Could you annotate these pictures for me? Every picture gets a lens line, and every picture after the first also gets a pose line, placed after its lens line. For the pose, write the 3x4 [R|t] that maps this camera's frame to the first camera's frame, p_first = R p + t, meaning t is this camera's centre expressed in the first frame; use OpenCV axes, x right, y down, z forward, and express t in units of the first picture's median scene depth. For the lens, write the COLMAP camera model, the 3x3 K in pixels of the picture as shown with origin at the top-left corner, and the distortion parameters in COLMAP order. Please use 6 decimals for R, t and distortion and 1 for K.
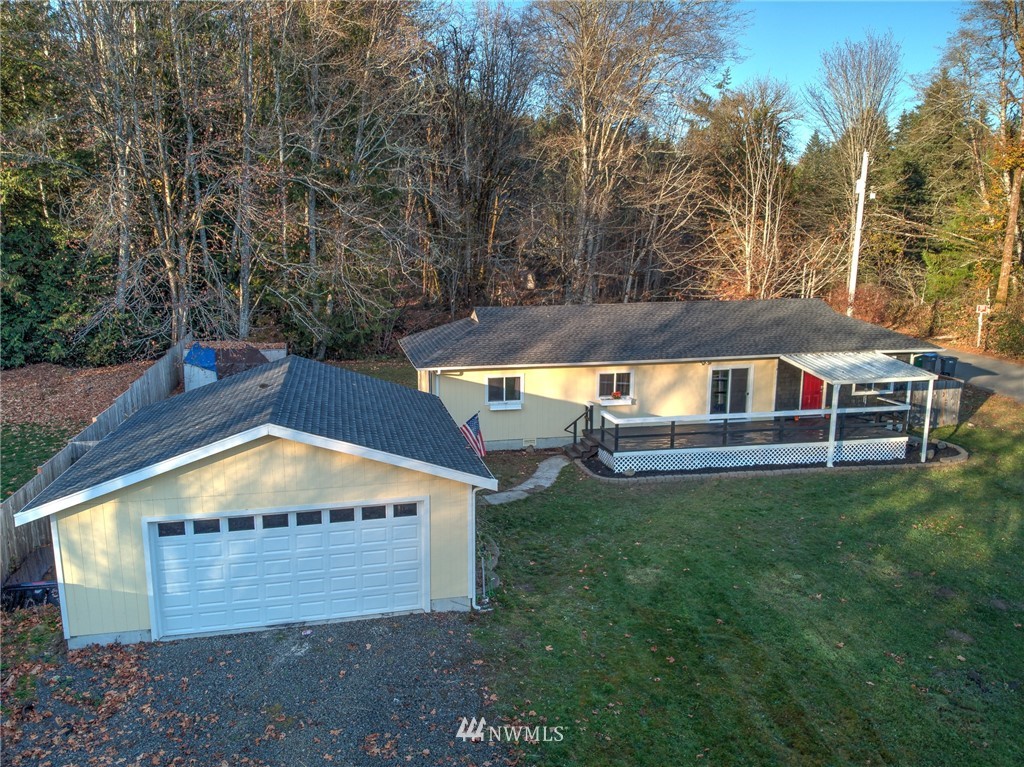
lens RADIAL K [[813.6, 0, 512.0], [0, 813.6, 383.5], [0, 0, 1]] dist [0.212237, -0.457781]
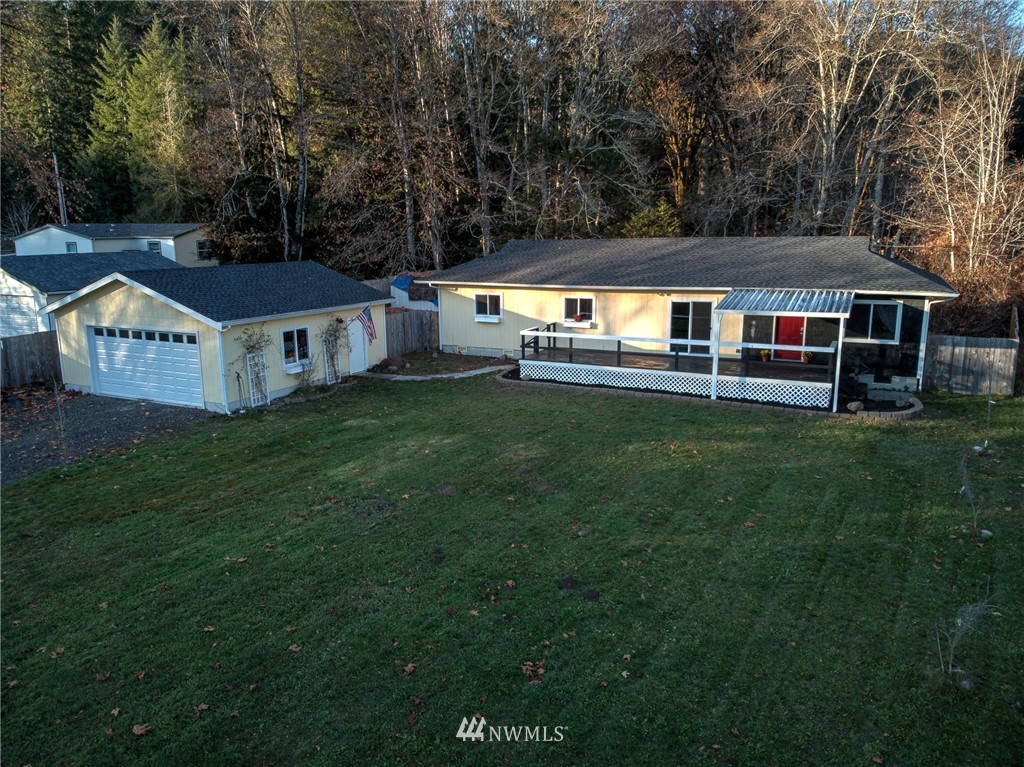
lens RADIAL K [[813.6, 0, 512.0], [0, 813.6, 383.5], [0, 0, 1]] dist [0.212237, -0.457781]
pose [[0.758496, 0.116308, -0.641215, 0.798926], [-0.104826, 0.992907, 0.056101, 0.051024], [0.643192, 0.024664, 0.765308, 0.111570]]
